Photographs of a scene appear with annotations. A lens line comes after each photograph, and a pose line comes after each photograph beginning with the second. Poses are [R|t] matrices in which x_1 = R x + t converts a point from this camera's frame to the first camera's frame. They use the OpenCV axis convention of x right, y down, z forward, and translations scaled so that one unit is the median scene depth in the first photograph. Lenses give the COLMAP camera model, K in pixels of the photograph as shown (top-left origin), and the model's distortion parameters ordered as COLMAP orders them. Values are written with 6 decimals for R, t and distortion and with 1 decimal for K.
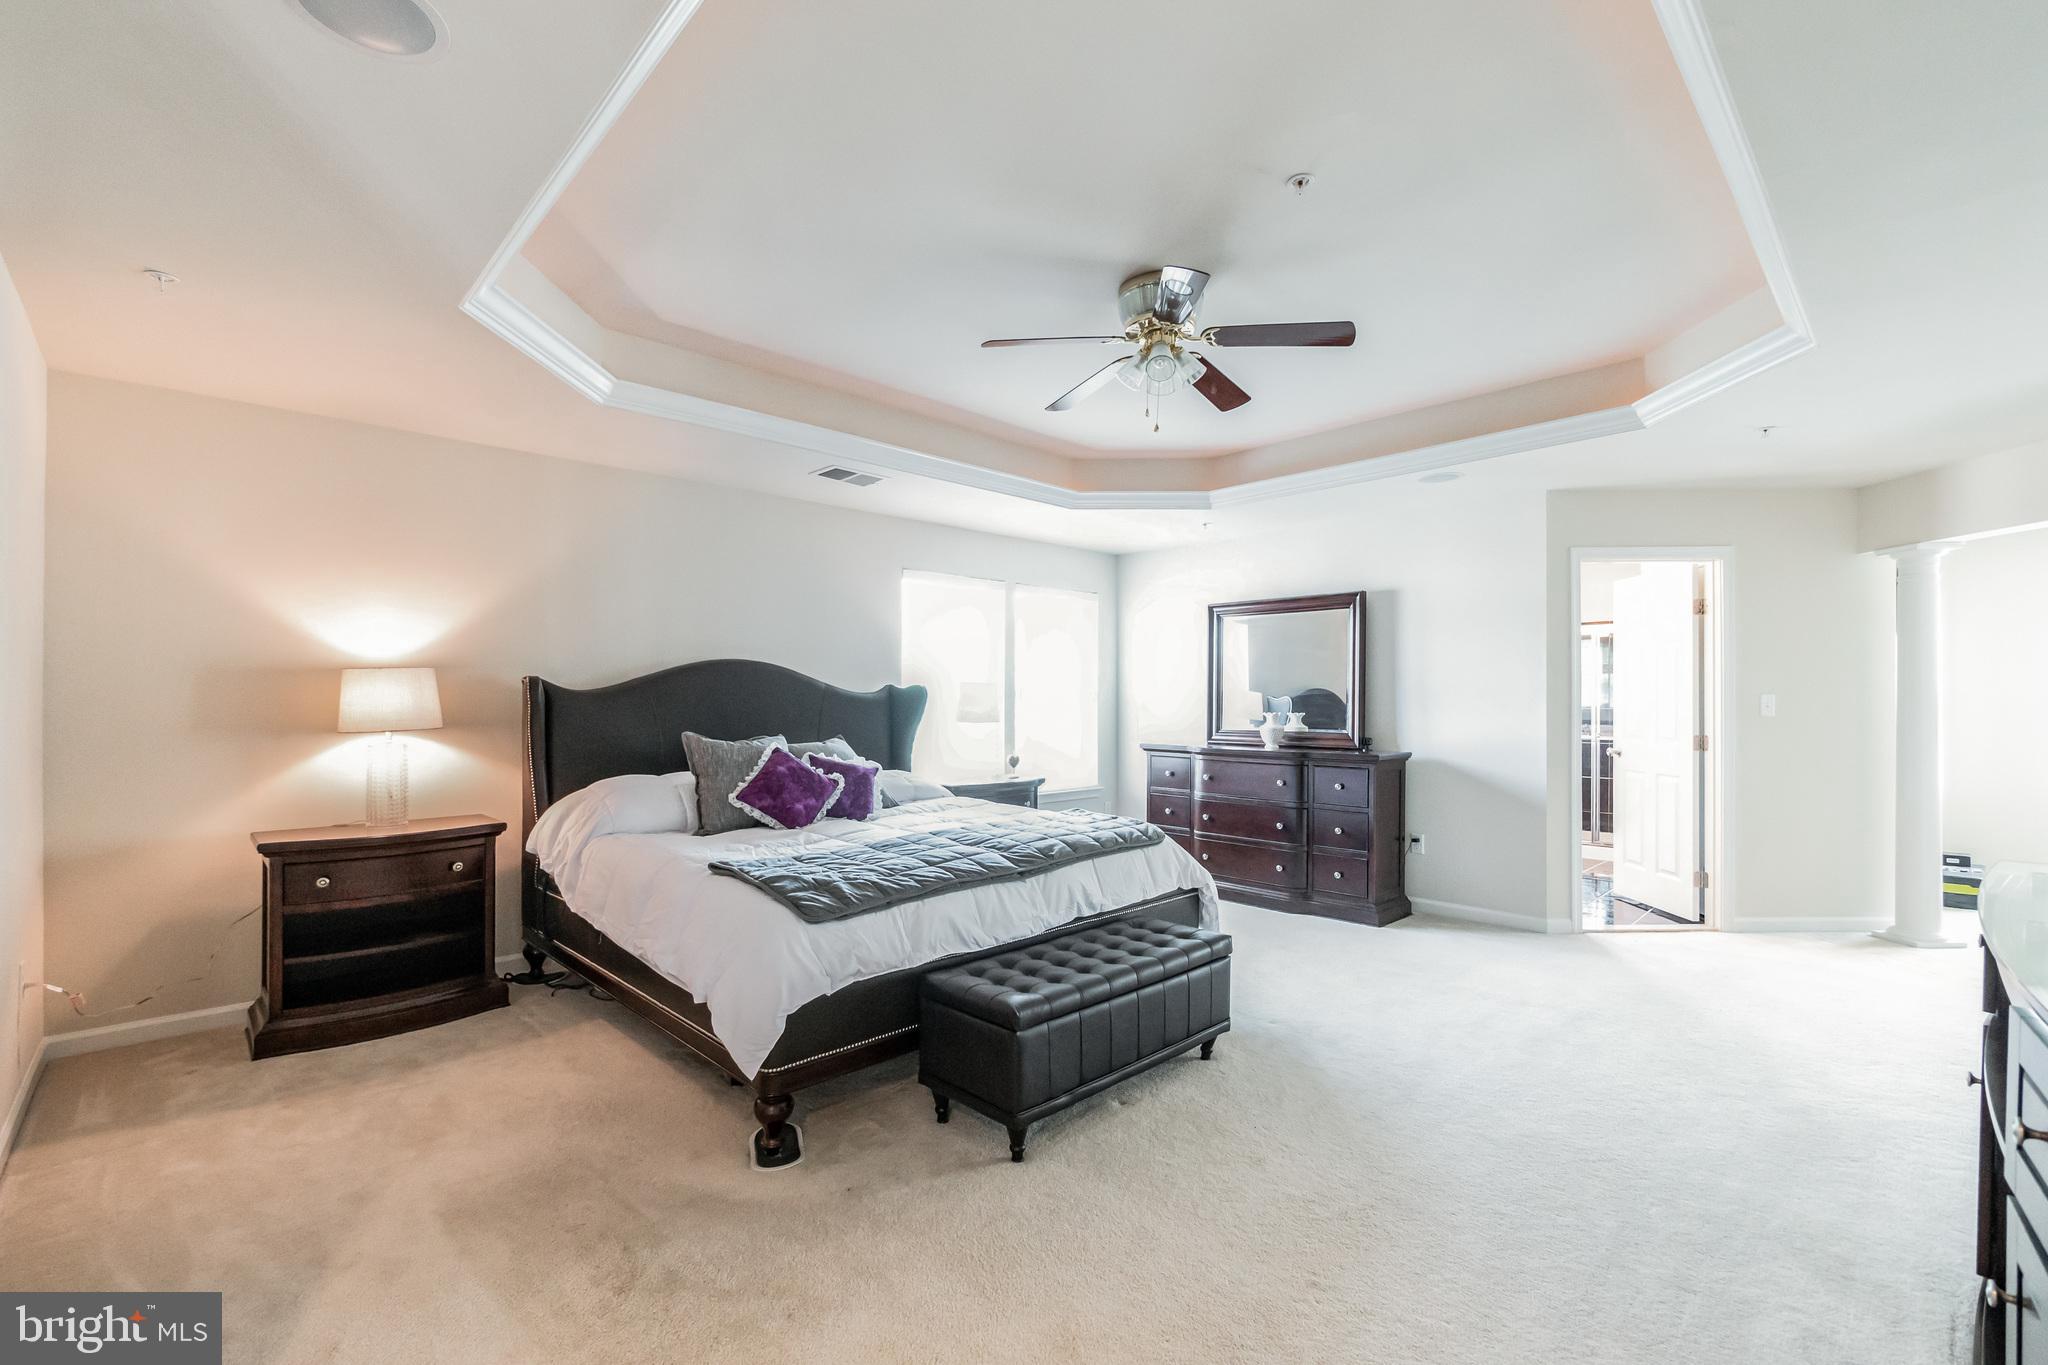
lens RADIAL K [[882.5, 0, 1024.1], [0, 882.5, 693.8], [0, 0, 1]] dist [-0.002009, 0.000270]
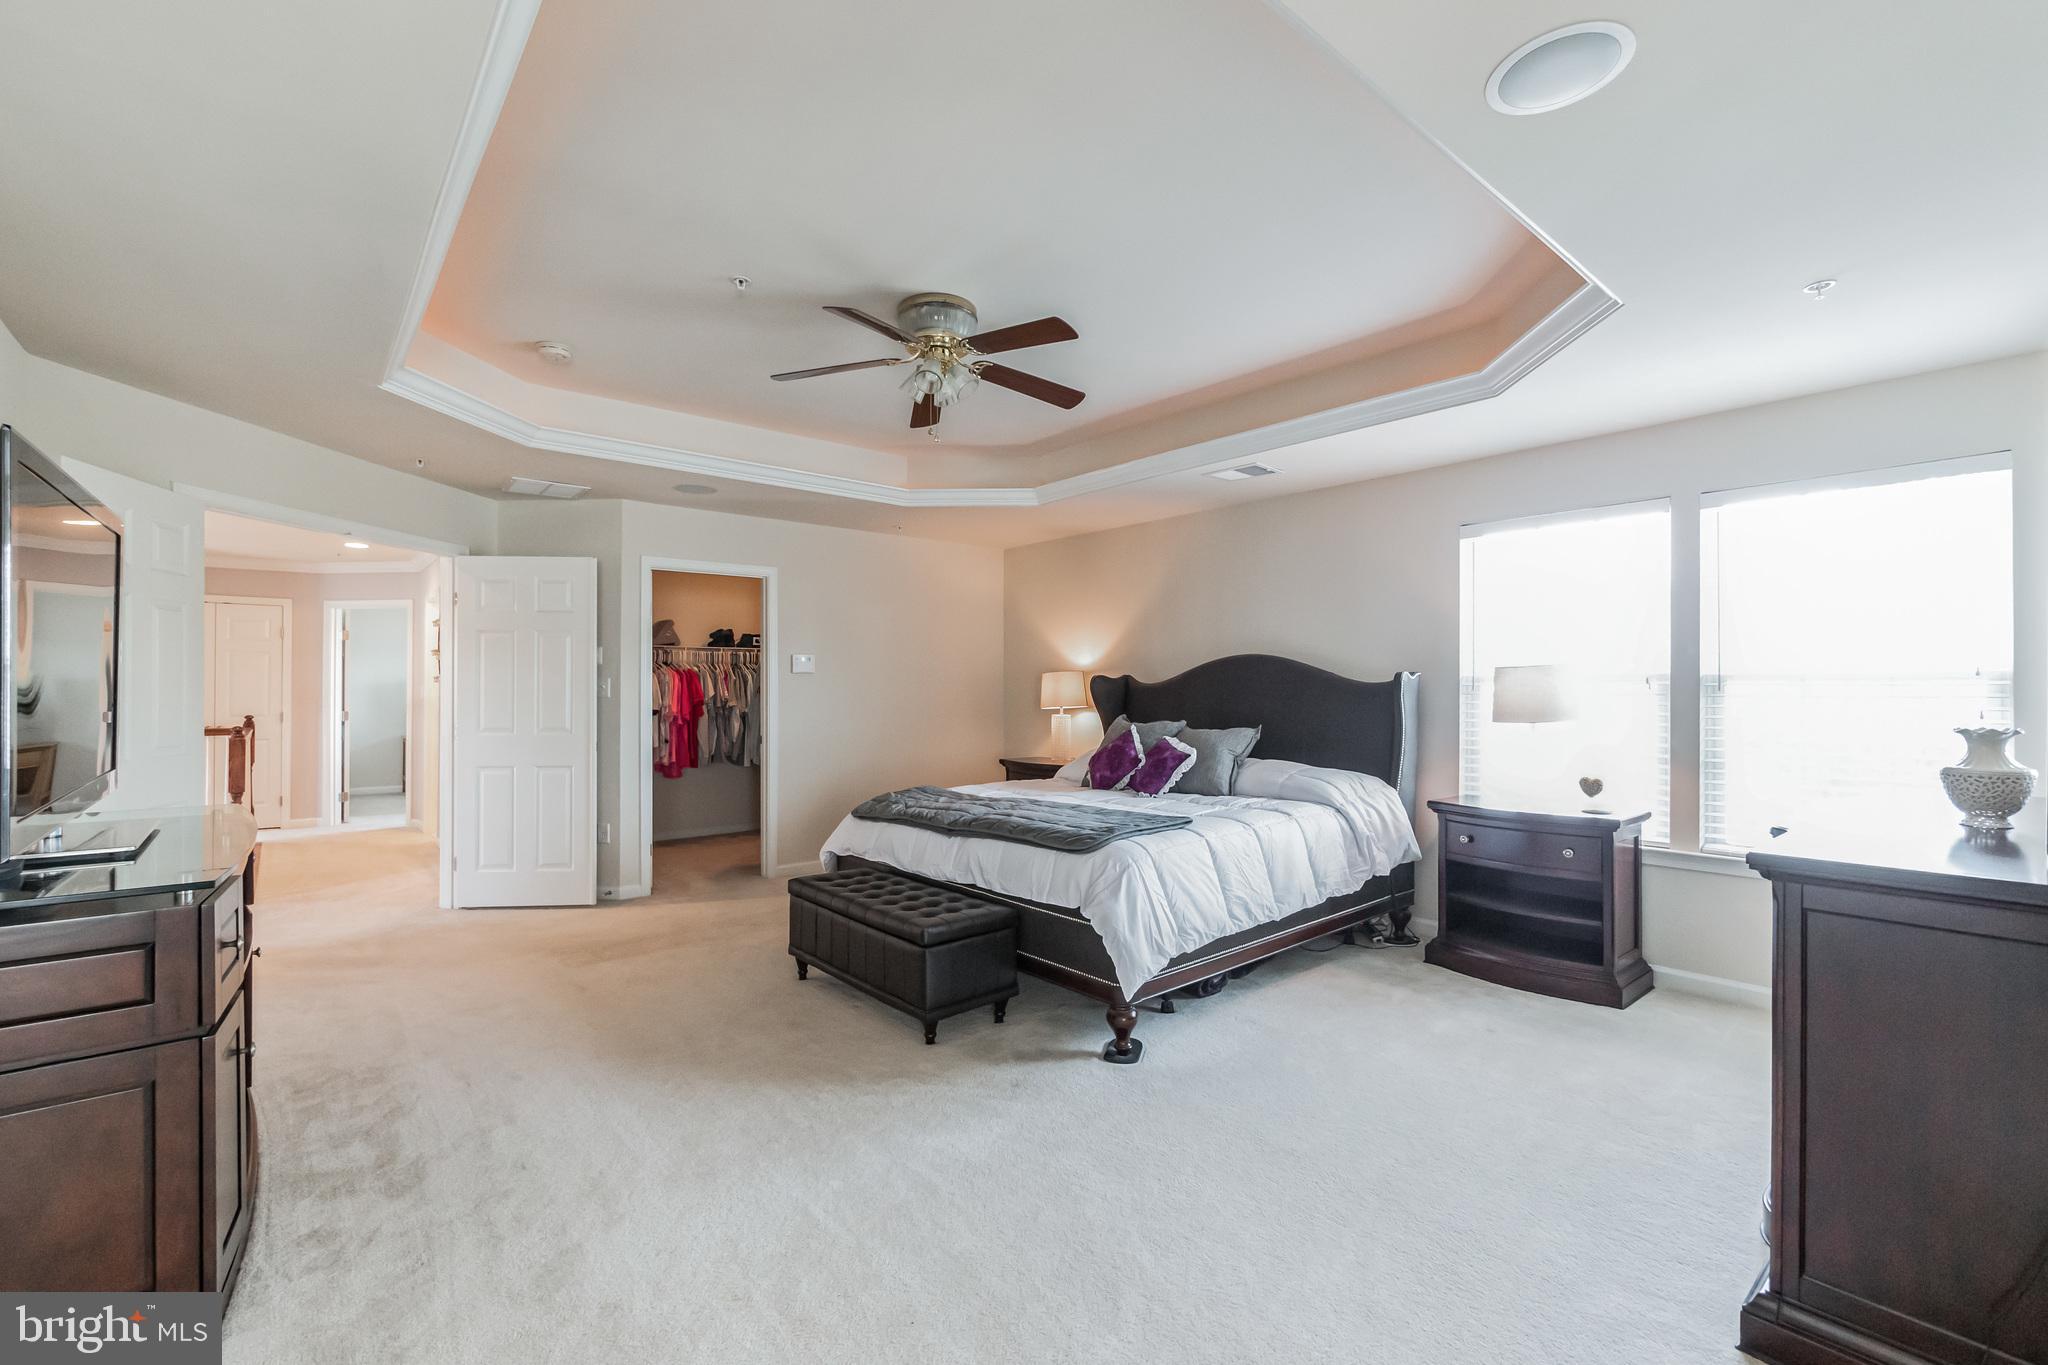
lens RADIAL K [[882.5, 0, 1024.9], [0, 882.5, 686.1], [0, 0, 1]] dist [-0.002009, 0.000270]
pose [[-0.057197, -0.001882, -0.998361, 0.905208], [0.008440, 0.999962, -0.002368, 0.002004], [0.998327, -0.008562, -0.057179, 0.867683]]
